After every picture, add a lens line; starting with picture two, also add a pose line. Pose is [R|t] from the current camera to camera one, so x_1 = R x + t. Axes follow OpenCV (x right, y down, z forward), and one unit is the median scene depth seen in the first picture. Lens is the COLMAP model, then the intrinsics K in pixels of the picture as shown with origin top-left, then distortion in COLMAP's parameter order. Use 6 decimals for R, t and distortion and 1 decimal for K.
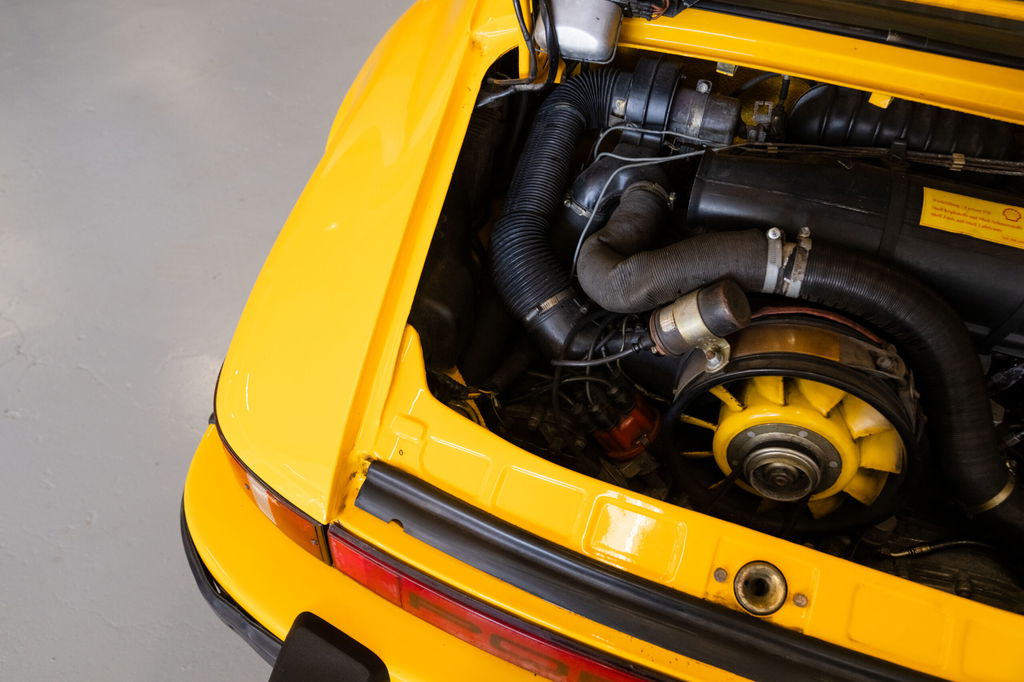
lens RADIAL K [[741.2, 0, 508.0], [0, 741.2, 328.5], [0, 0, 1]] dist [-0.131578, 0.099676]
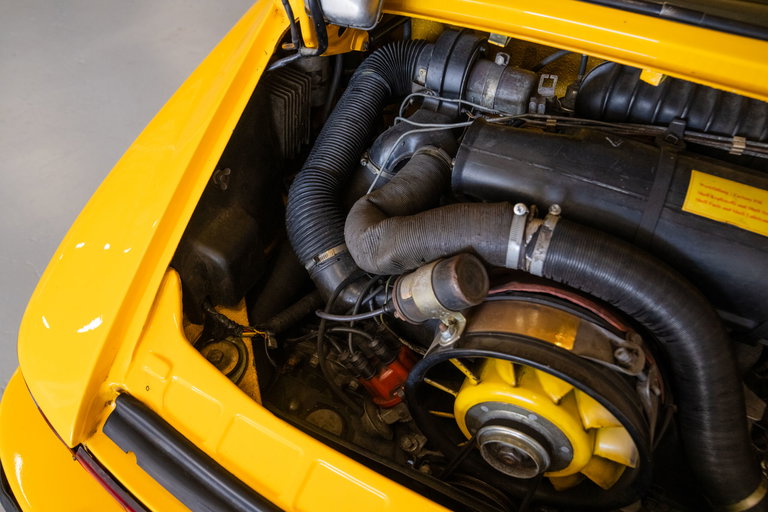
lens RADIAL K [[555.9, 0, 381.0], [0, 555.9, 246.7], [0, 0, 1]] dist [-0.131578, 0.099676]
pose [[0.991681, 0.078423, -0.102074, 0.247517], [-0.077671, 0.996915, 0.011329, -0.071042], [0.102648, -0.003307, 0.994712, 0.239999]]
